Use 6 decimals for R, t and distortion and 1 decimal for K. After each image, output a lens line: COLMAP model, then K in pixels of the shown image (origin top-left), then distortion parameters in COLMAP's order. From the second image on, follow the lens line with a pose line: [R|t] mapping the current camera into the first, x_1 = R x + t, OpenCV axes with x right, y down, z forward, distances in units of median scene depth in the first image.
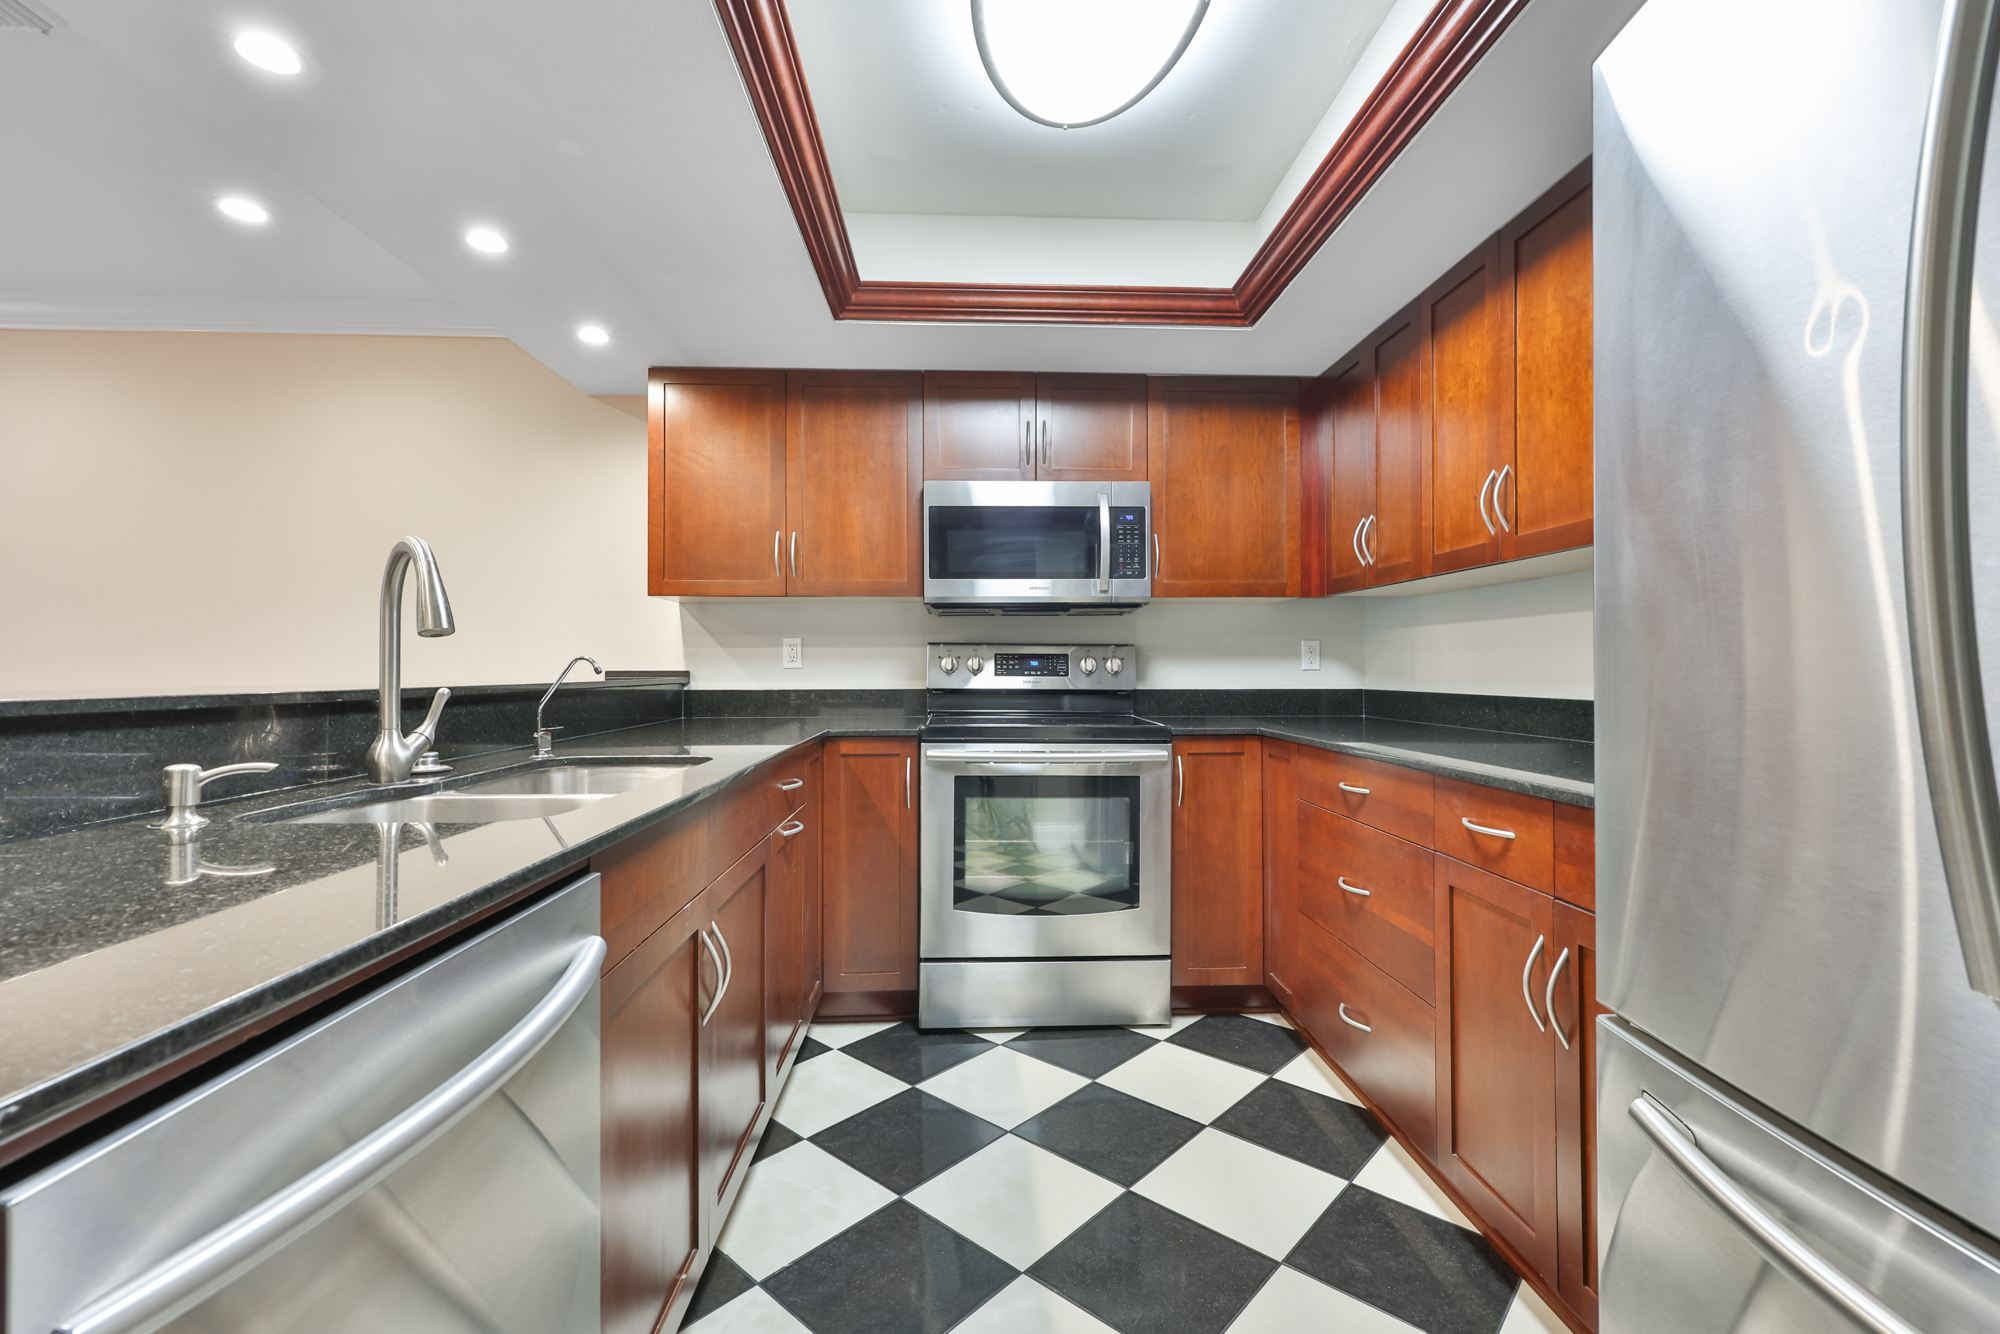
lens RADIAL K [[864.9, 0, 1035.9], [0, 864.9, 658.6], [0, 0, 1]] dist [-0.001603, 0.000153]
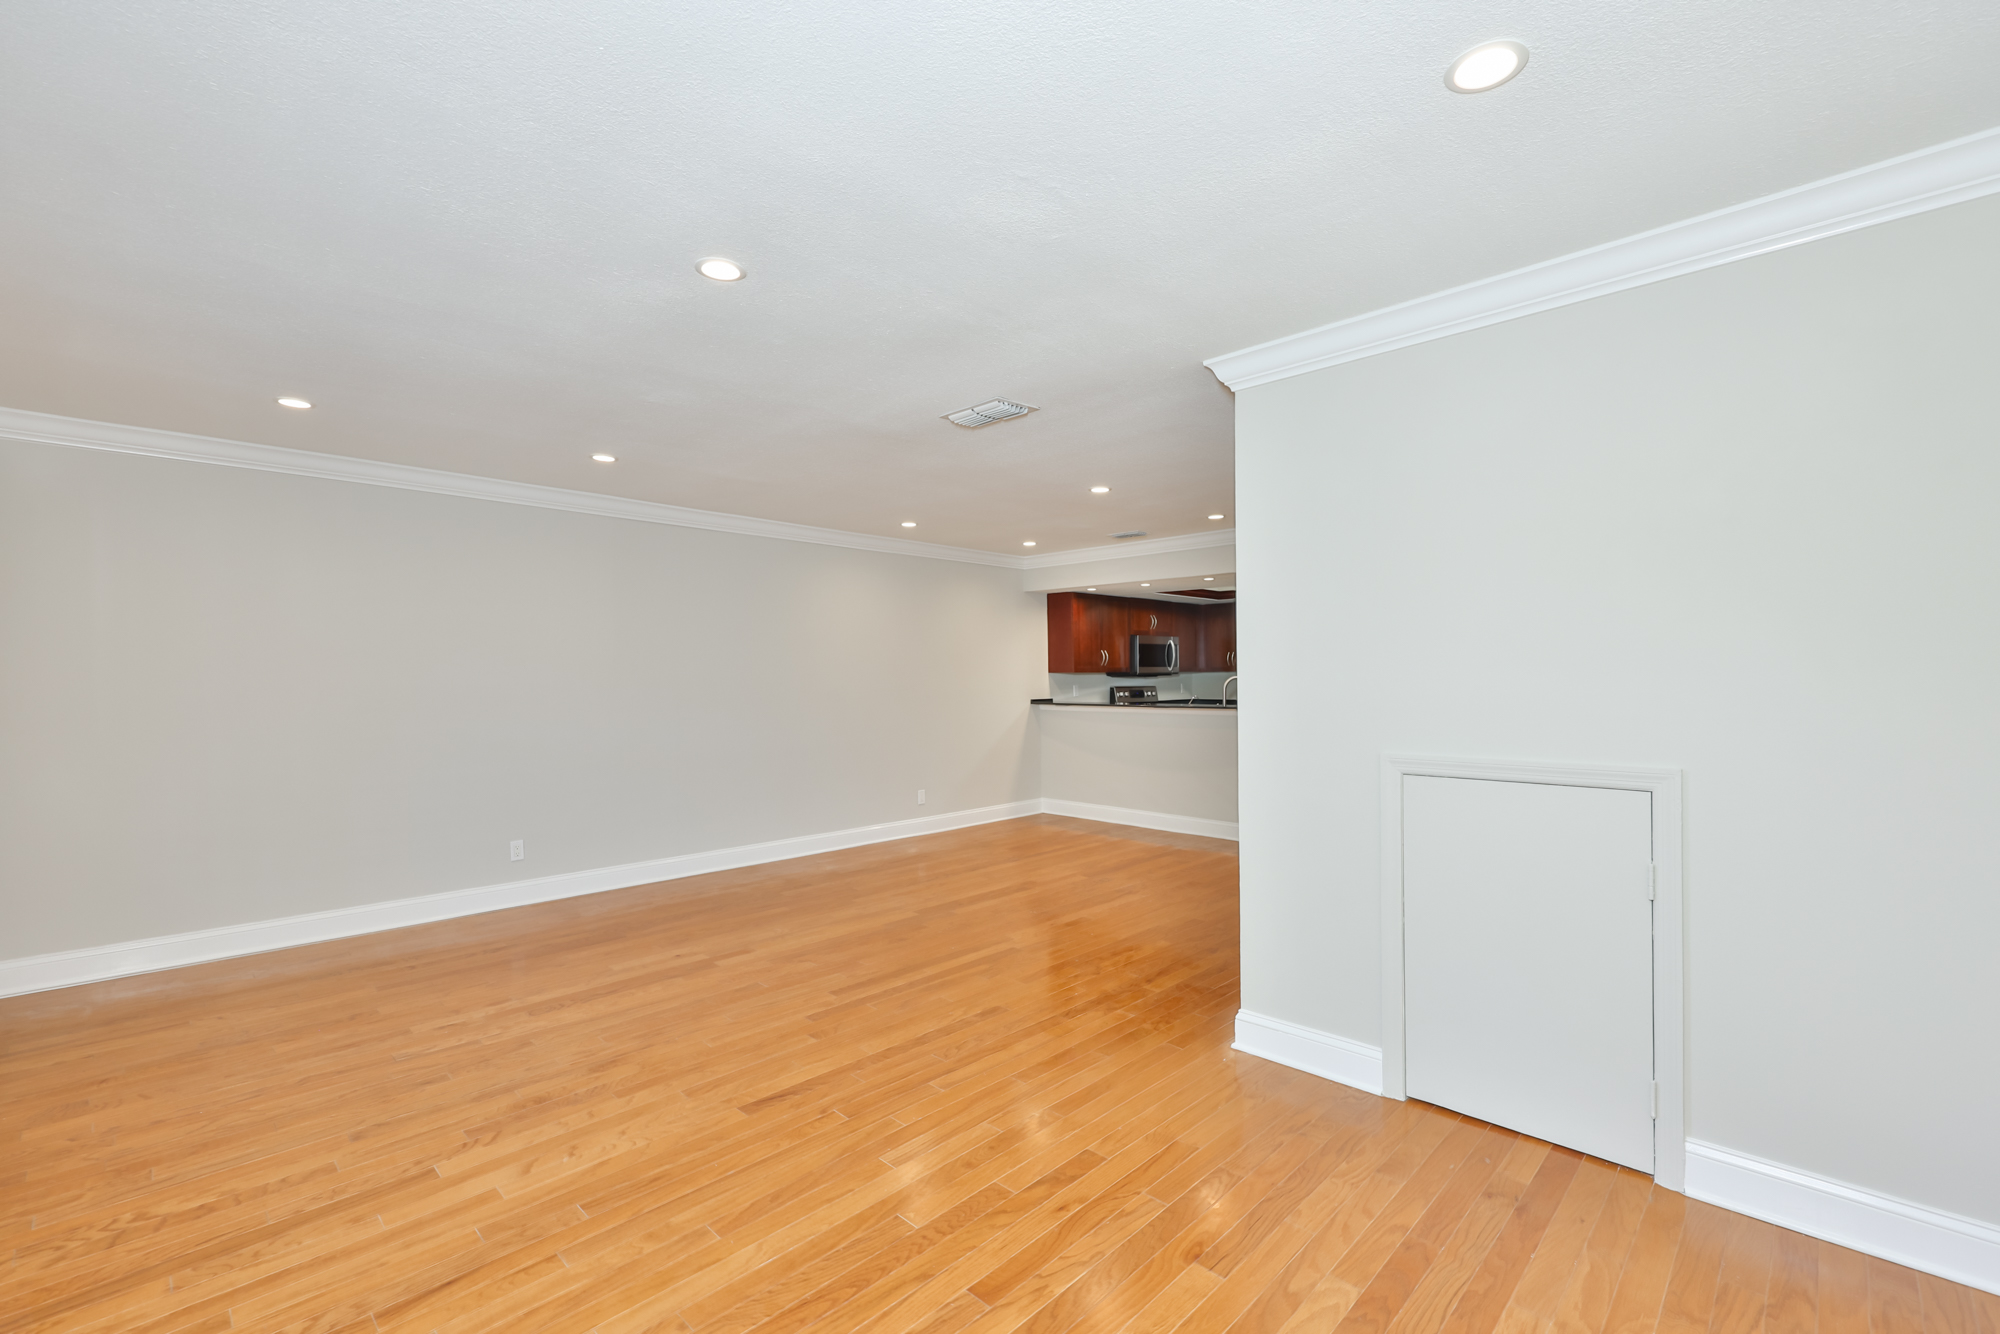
lens RADIAL K [[846.4, 0, 1003.5], [0, 846.4, 678.4], [0, 0, 1]] dist [-0.002701, -0.000279]
pose [[0.752580, 0.000166, 0.658501, -2.468557], [-0.004777, 0.999975, 0.005207, -0.066584], [-0.658484, -0.007064, 0.752562, -0.954131]]
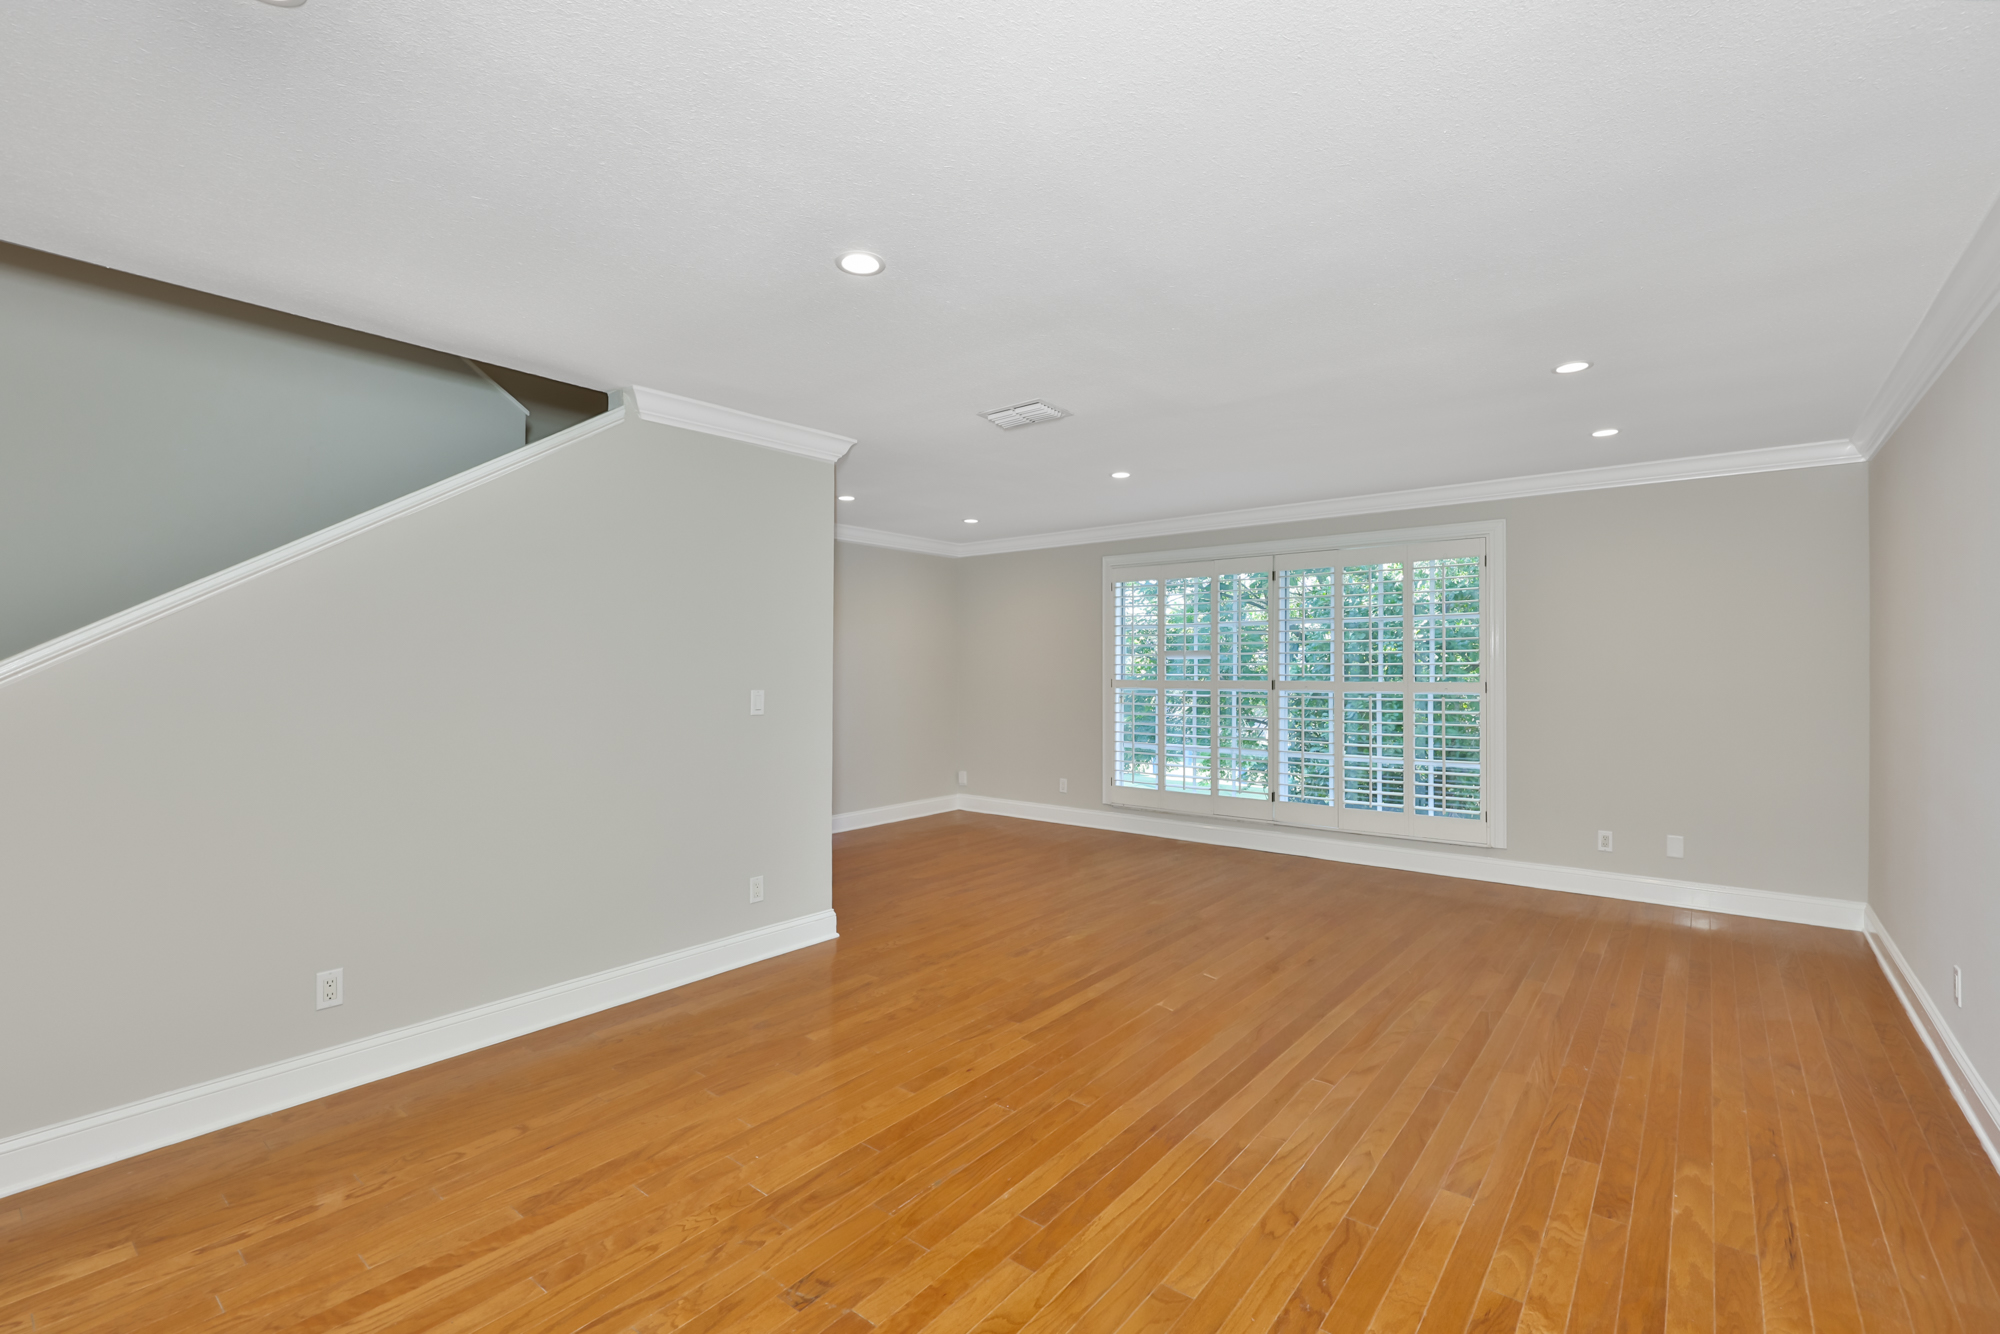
lens RADIAL K [[877.5, 0, 1010.7], [0, 877.5, 665.6], [0, 0, 1]] dist [-0.000700, 0.000200]
pose [[-0.678469, 0.000807, -0.734628, -0.683525], [0.010952, 0.999899, -0.009017, -0.054860], [0.734547, -0.014164, -0.678410, 0.868333]]
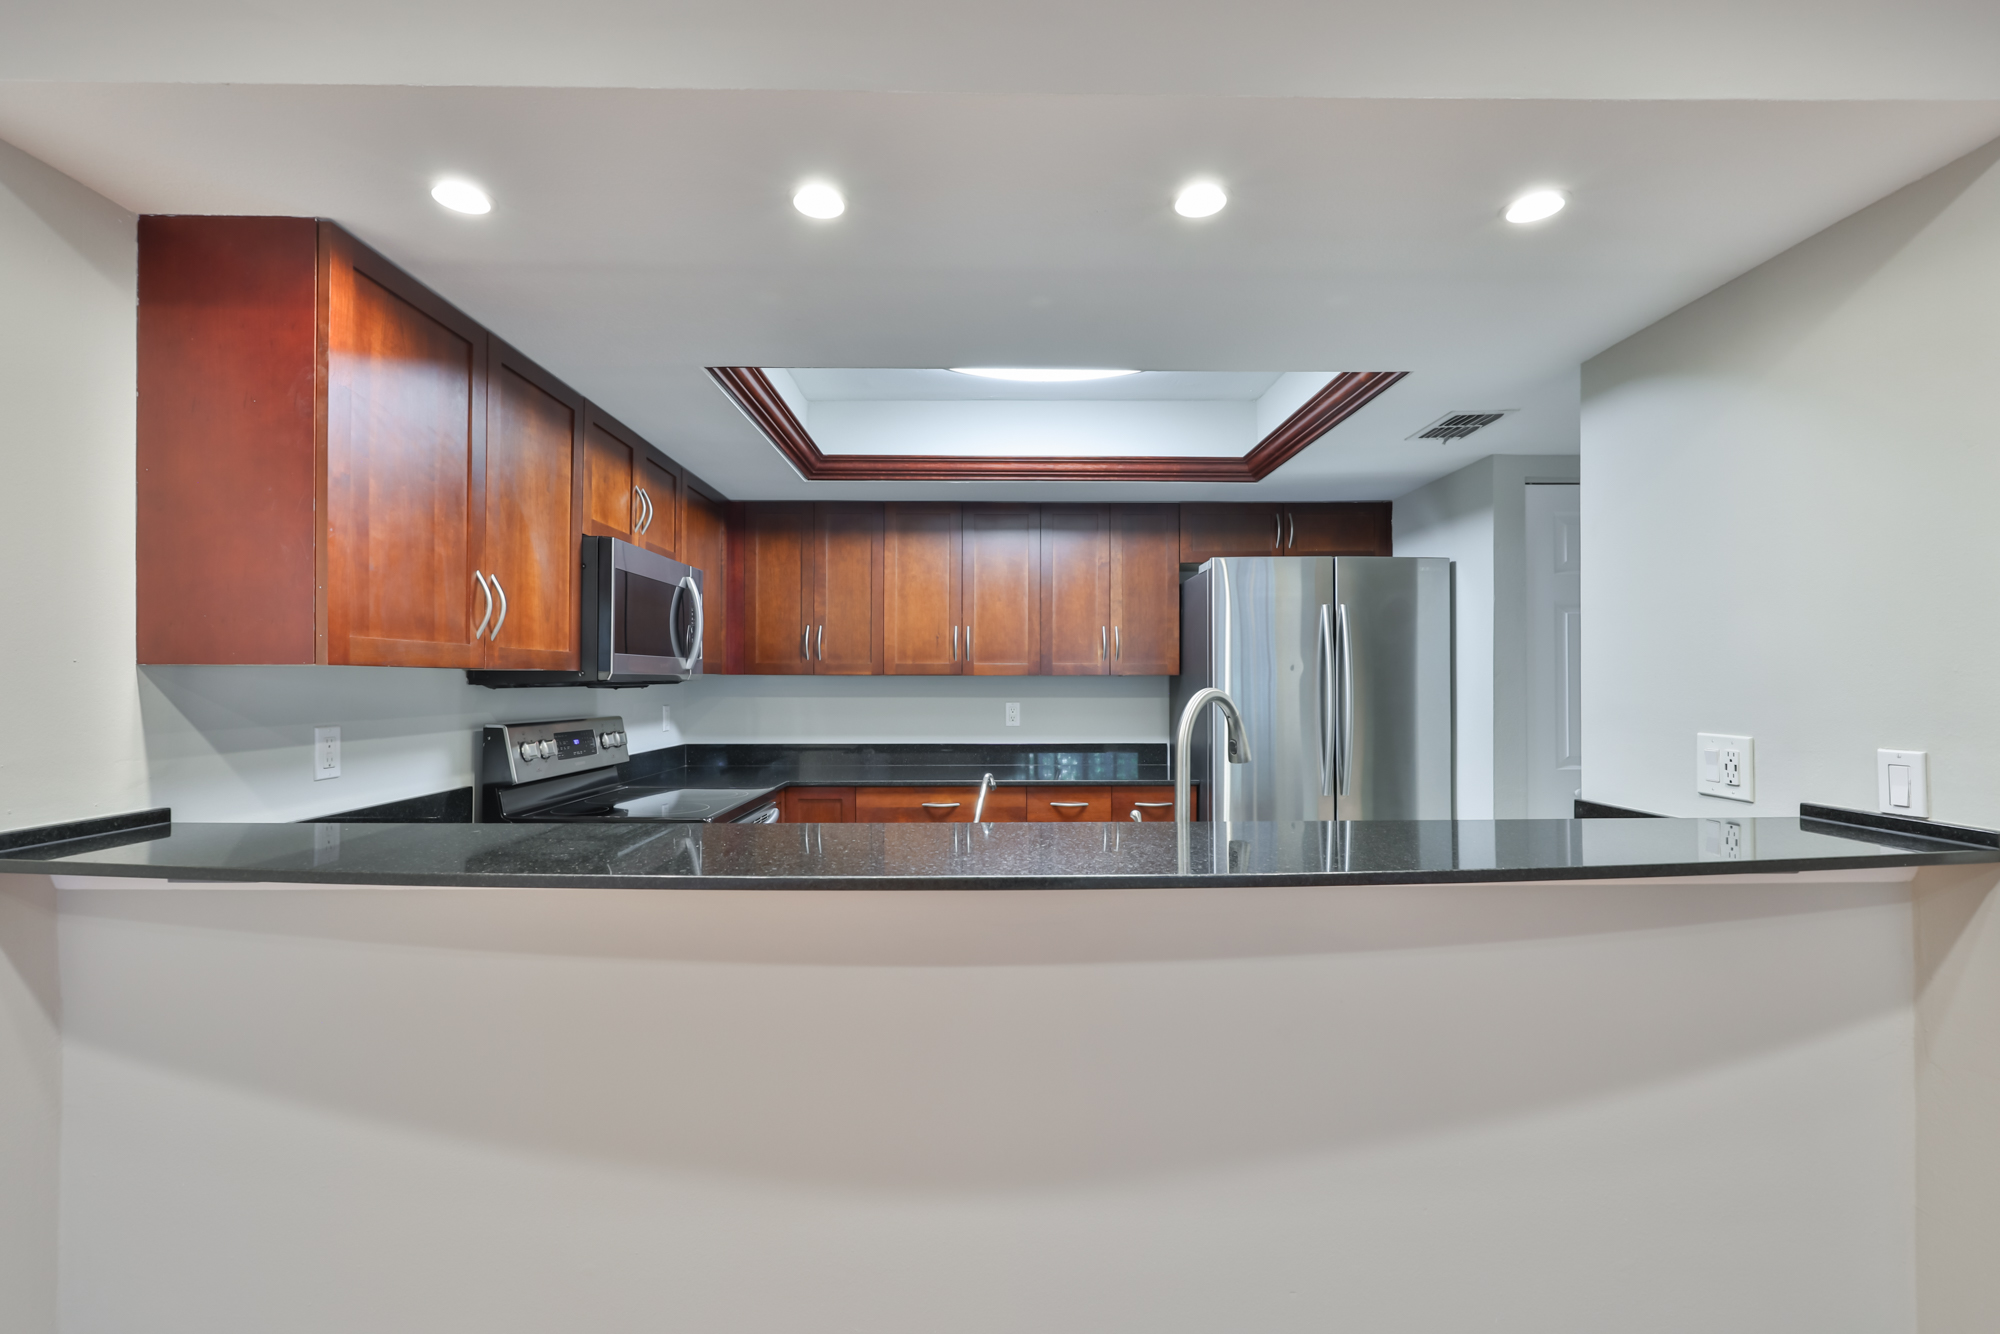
lens RADIAL K [[846.4, 0, 1003.5], [0, 846.4, 678.4], [0, 0, 1]] dist [-0.002701, -0.000279]
pose [[0.055360, 0.006216, 0.998447, -0.936237], [-0.011425, 0.999919, -0.005591, -0.067365], [-0.998401, -0.011097, 0.055426, 0.563351]]
